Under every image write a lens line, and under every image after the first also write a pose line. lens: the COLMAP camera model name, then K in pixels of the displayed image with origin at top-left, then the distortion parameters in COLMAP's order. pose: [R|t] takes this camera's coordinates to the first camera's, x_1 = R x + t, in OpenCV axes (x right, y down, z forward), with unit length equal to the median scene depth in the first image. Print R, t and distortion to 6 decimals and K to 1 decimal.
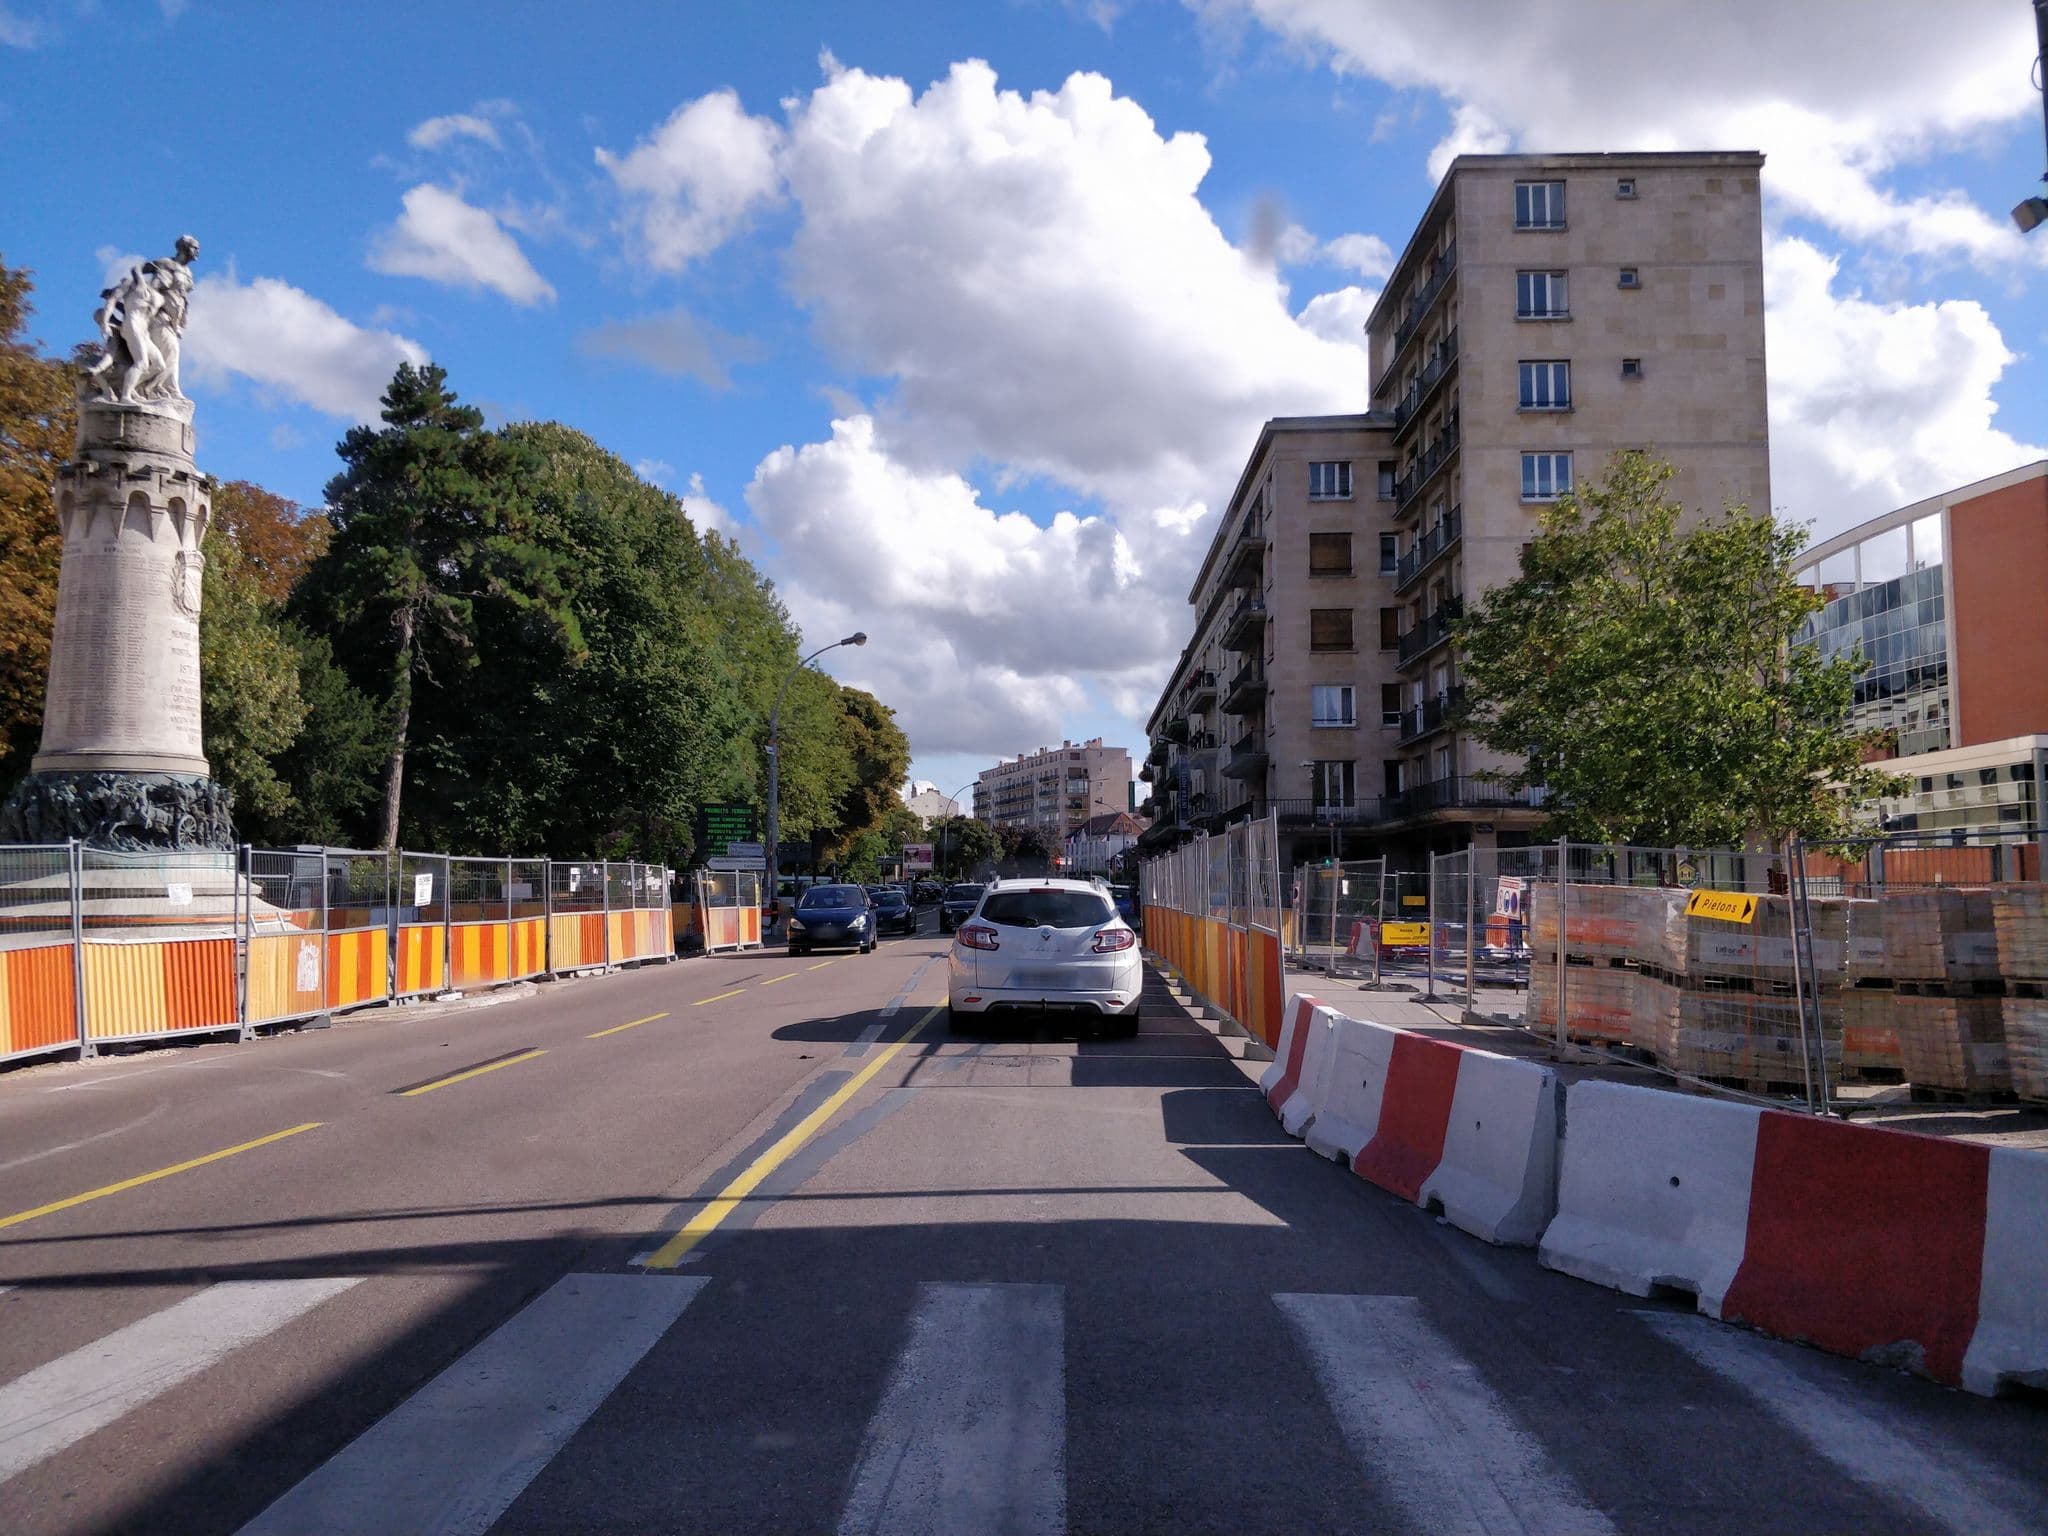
lens RADIAL K [[1636.9, 0, 1026.7], [0, 1636.9, 784.8], [0, 0, 1]] dist [0.020371, -0.021421]
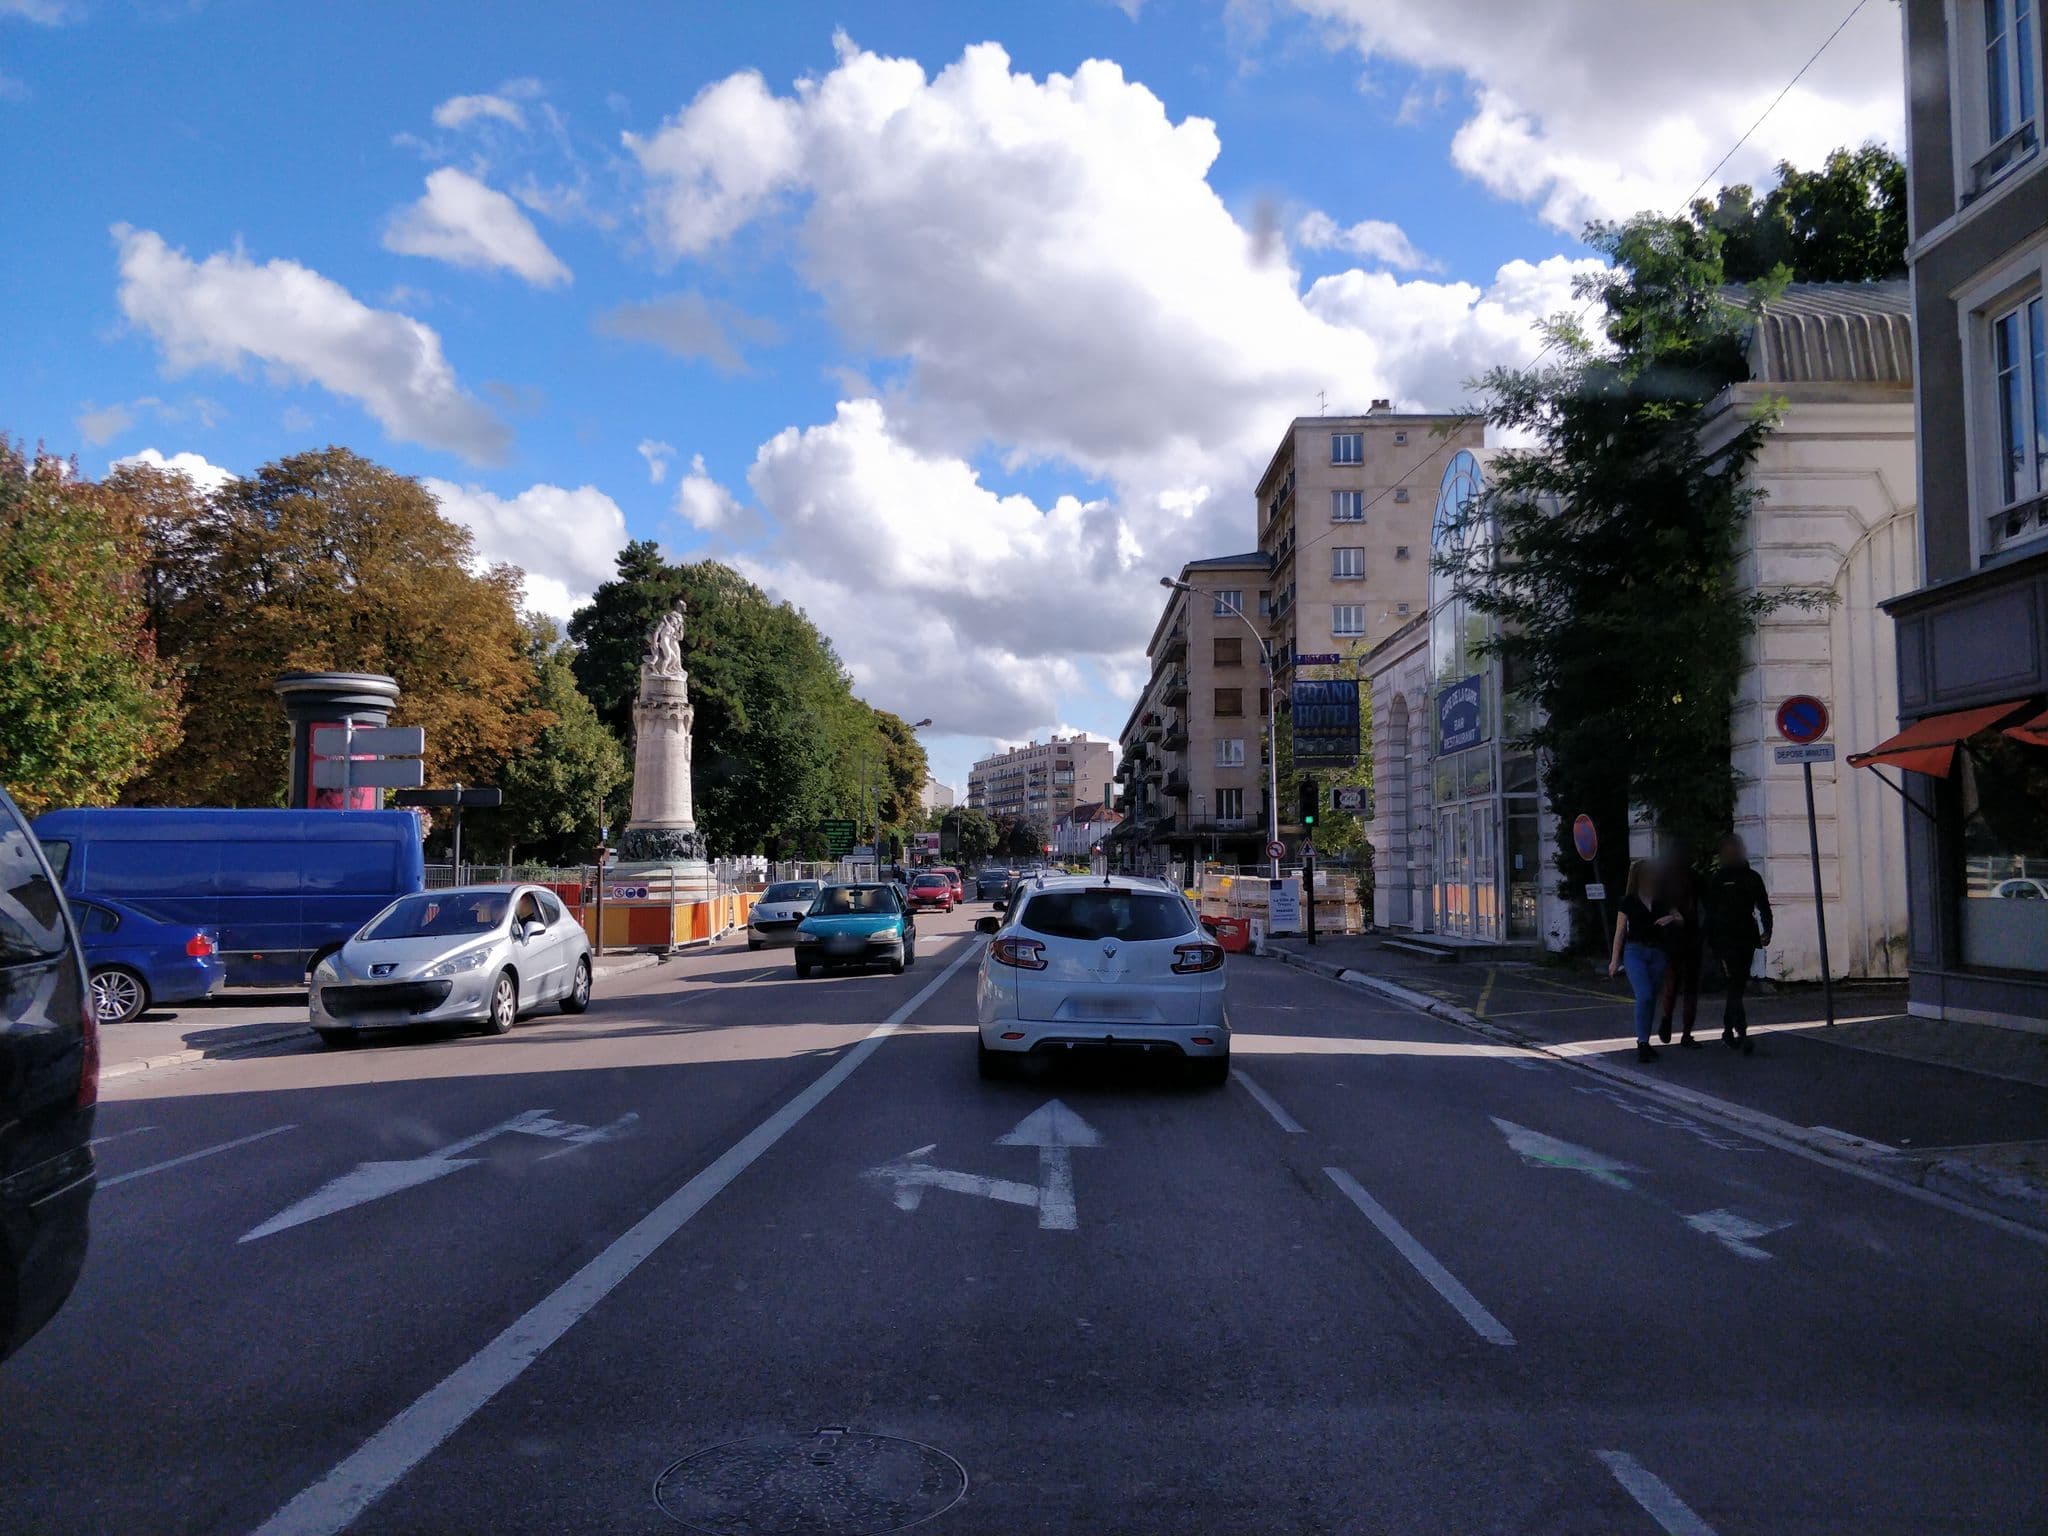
lens RADIAL K [[1636.9, 0, 1024.1], [0, 1636.9, 766.9], [0, 0, 1]] dist [0.020371, -0.021421]
pose [[0.999983, 0.001026, 0.005791, -0.011061], [-0.001031, 0.999999, 0.000838, -0.036105], [-0.005790, -0.000844, 0.999983, -0.512479]]
